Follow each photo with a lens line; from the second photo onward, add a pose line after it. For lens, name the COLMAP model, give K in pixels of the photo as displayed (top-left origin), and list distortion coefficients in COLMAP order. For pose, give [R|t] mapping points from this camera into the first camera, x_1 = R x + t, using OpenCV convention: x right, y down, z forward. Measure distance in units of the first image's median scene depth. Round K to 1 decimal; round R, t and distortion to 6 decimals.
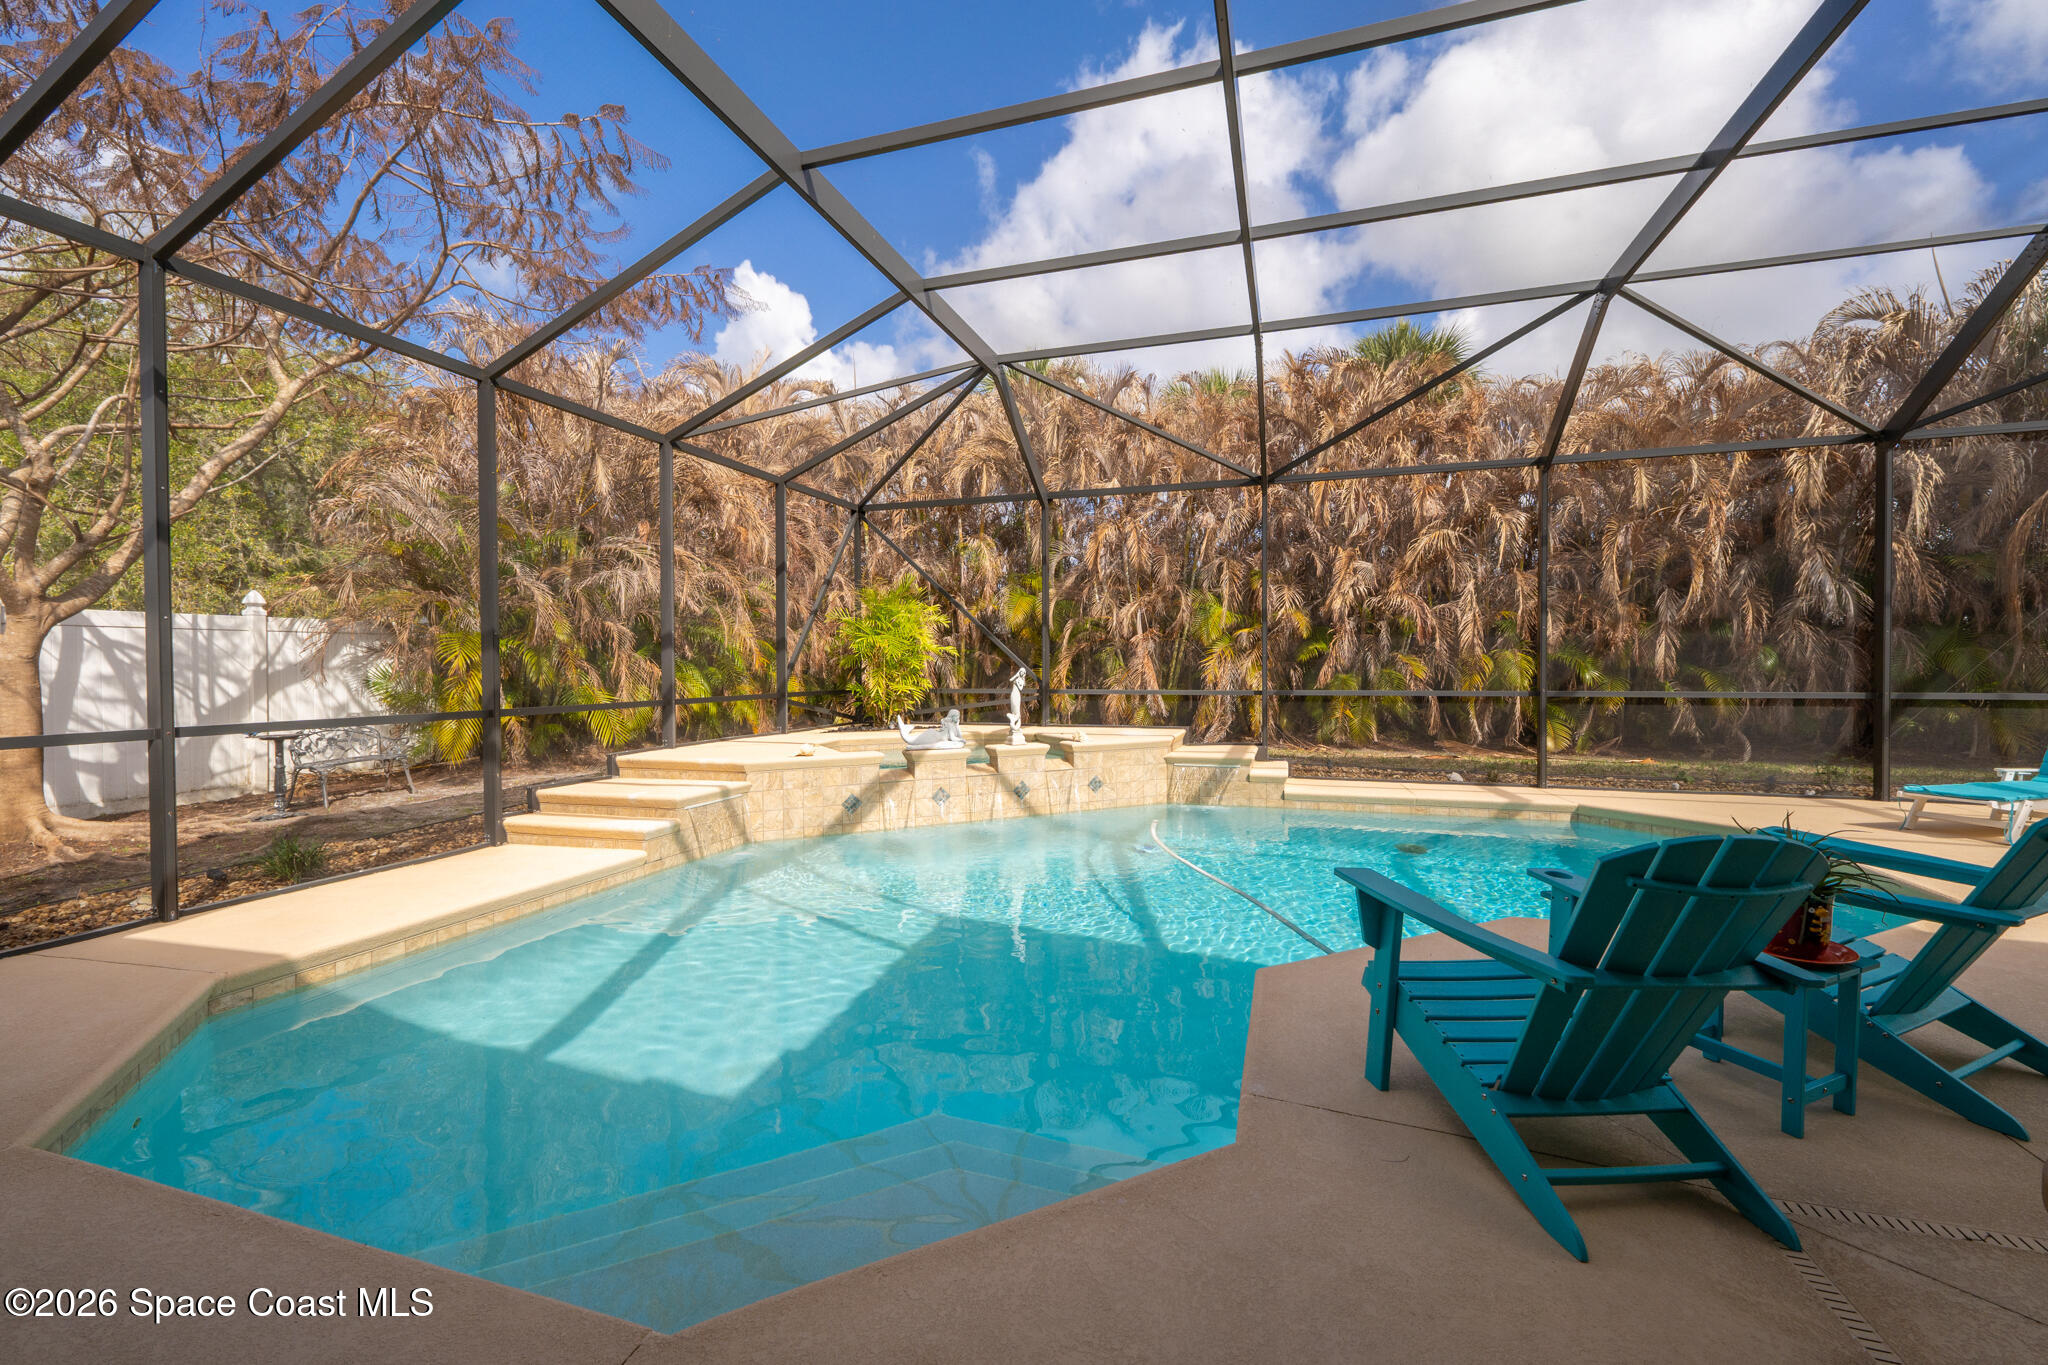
lens RADIAL K [[862.4, 0, 1014.9], [0, 862.4, 677.9], [0, 0, 1]] dist [0.002741, 0.000383]
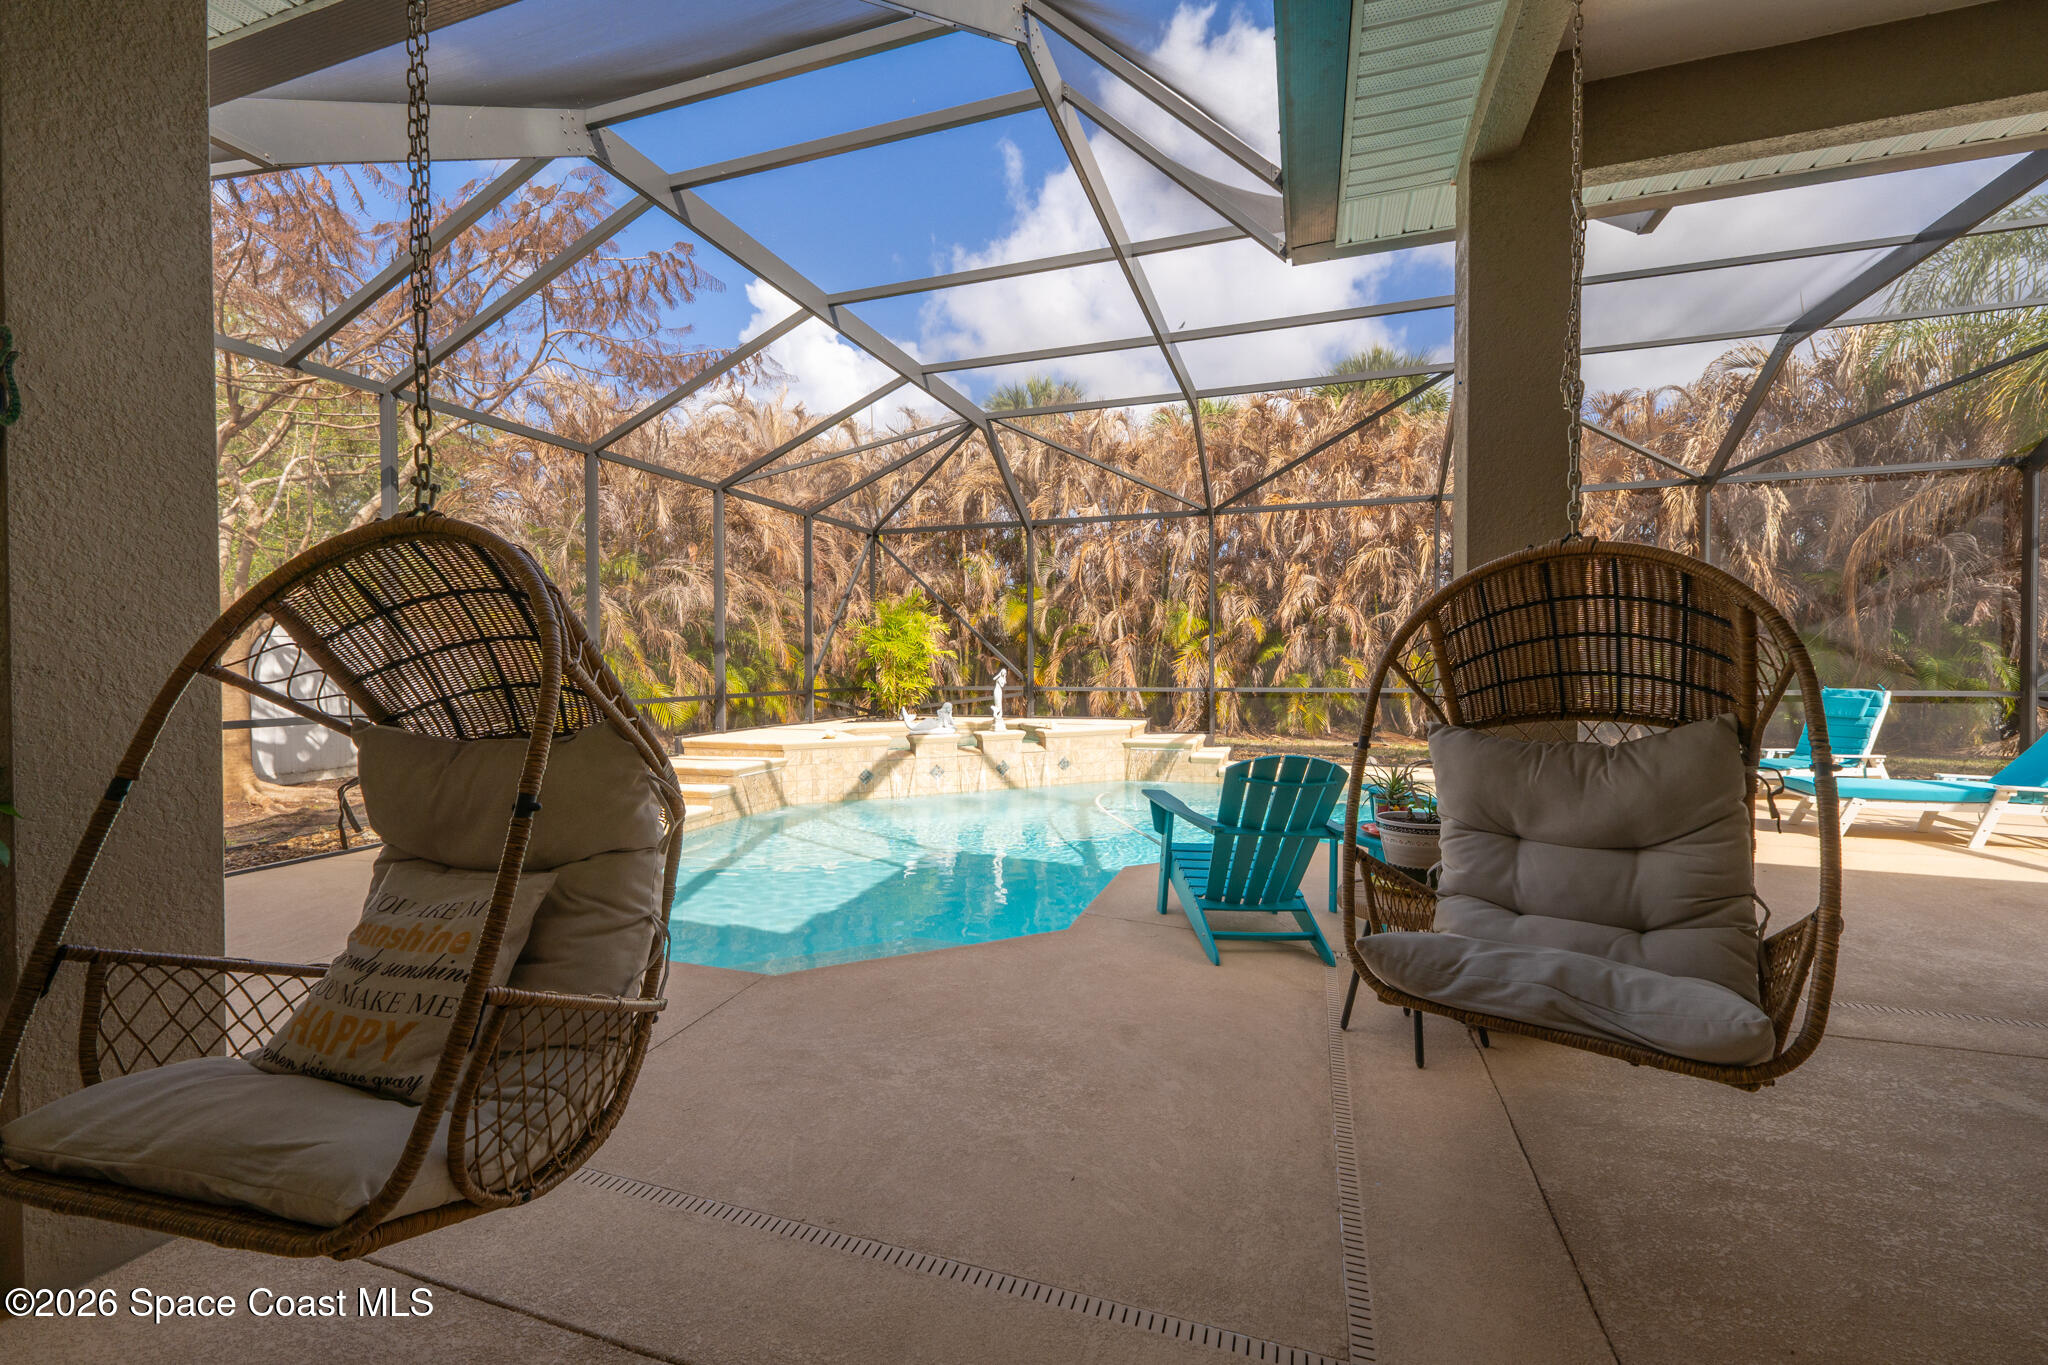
lens RADIAL K [[853.4, 0, 1020.7], [0, 853.4, 674.4], [0, 0, 1]] dist [-0.002858, 0.000004]
pose [[0.999910, 0.000793, -0.013365, 0.035481], [-0.000814, 0.999998, -0.001561, -0.001690], [0.013364, 0.001572, 0.999909, -0.161614]]
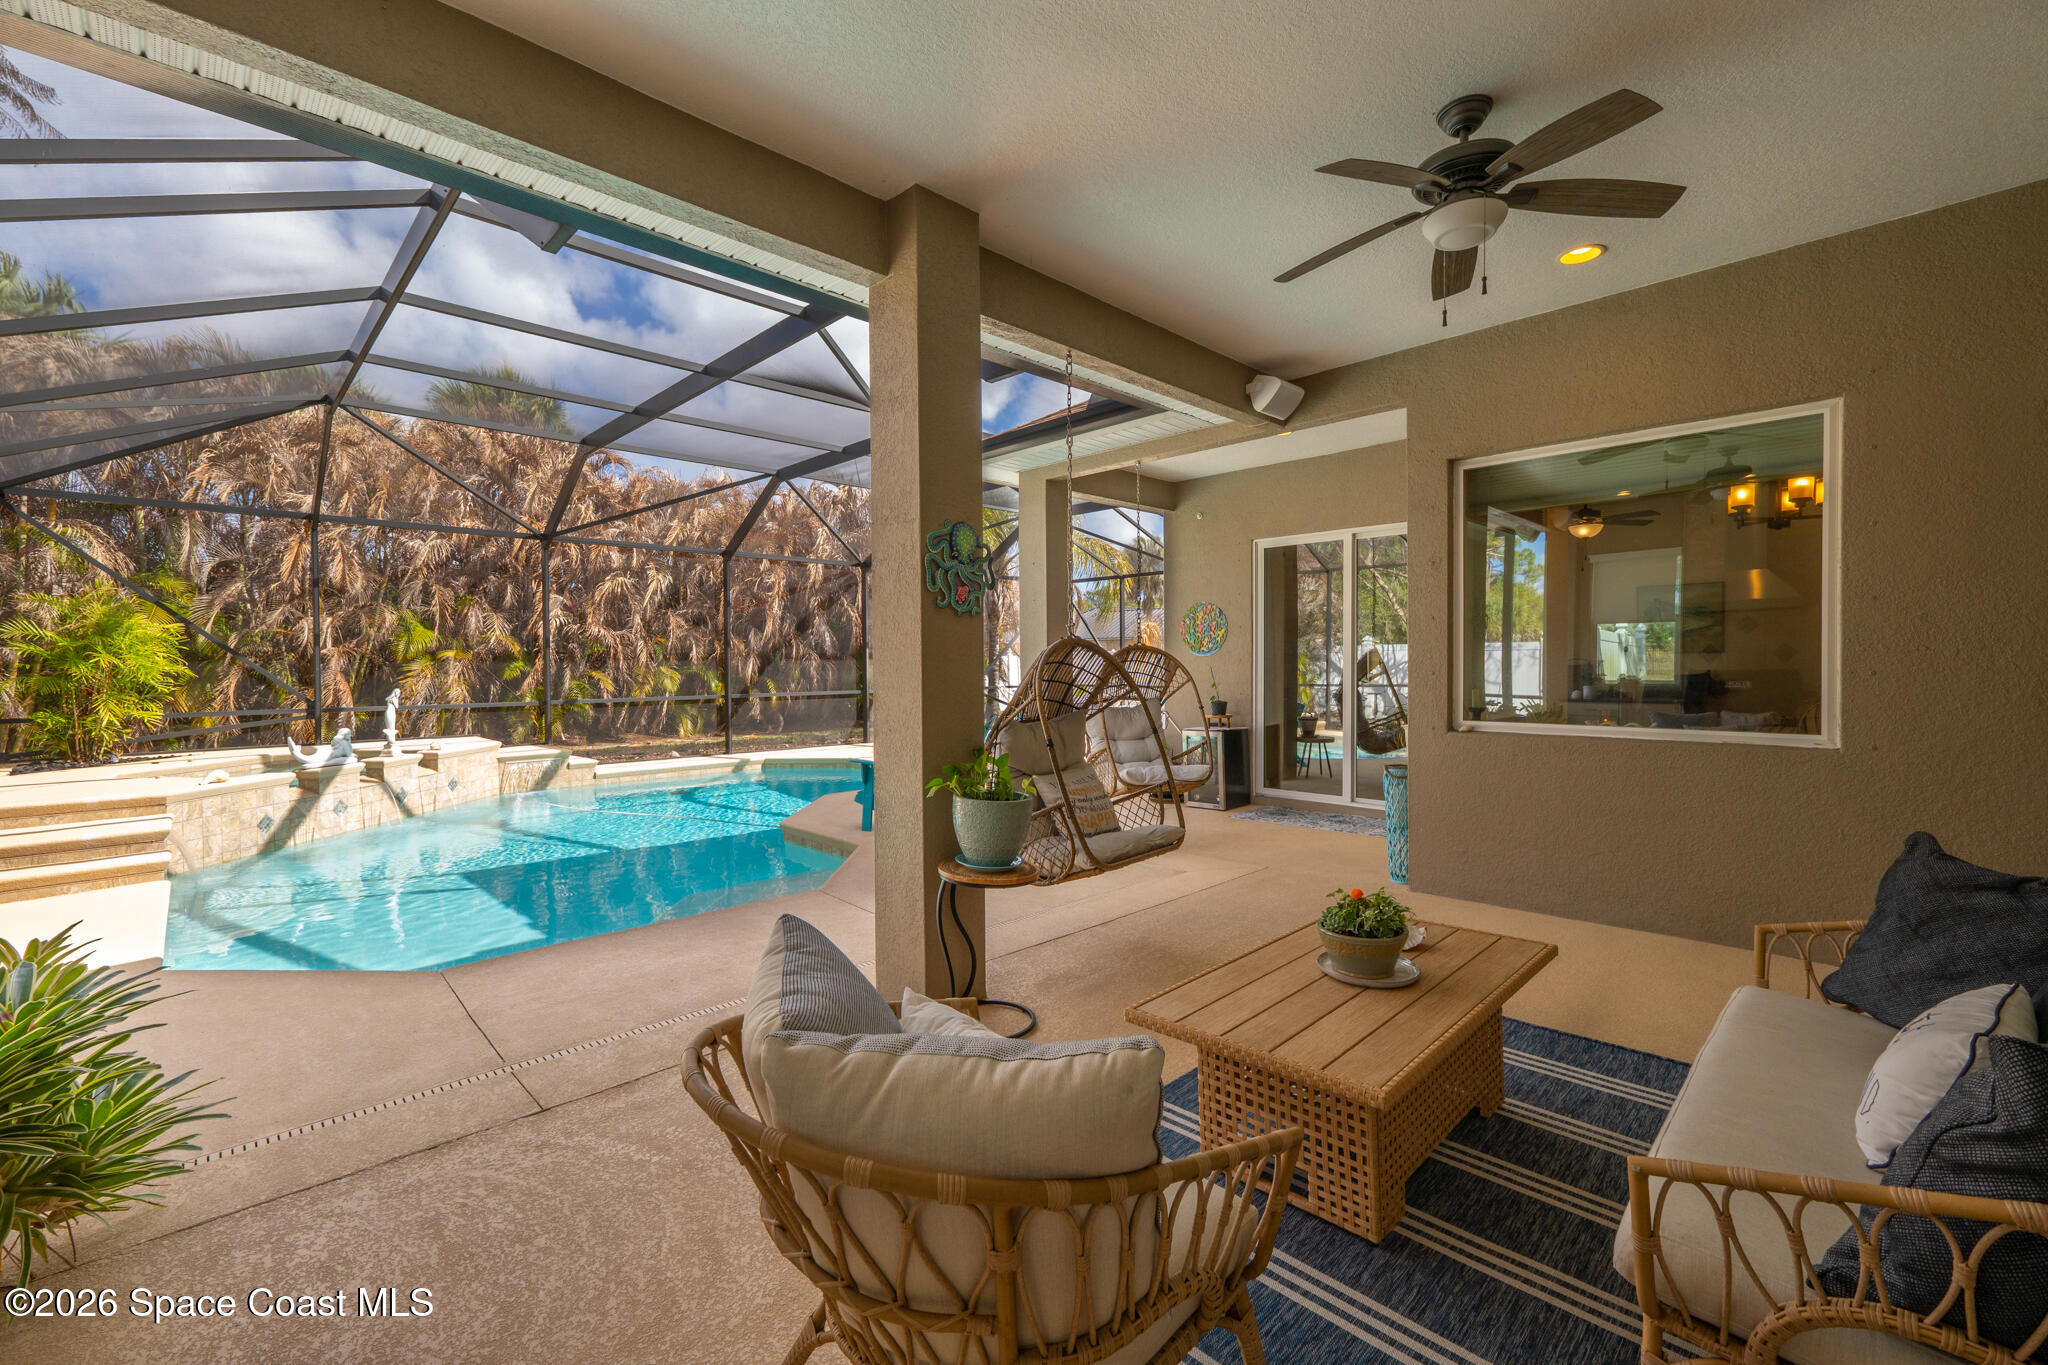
lens RADIAL K [[849.6, 0, 1015.1], [0, 849.6, 676.7], [0, 0, 1]] dist [0.002635, -0.000003]
pose [[0.468086, -0.012605, 0.883593, -0.430786], [0.017643, 0.999832, 0.004917, -0.013256], [-0.883507, 0.013287, 0.468230, -0.178171]]
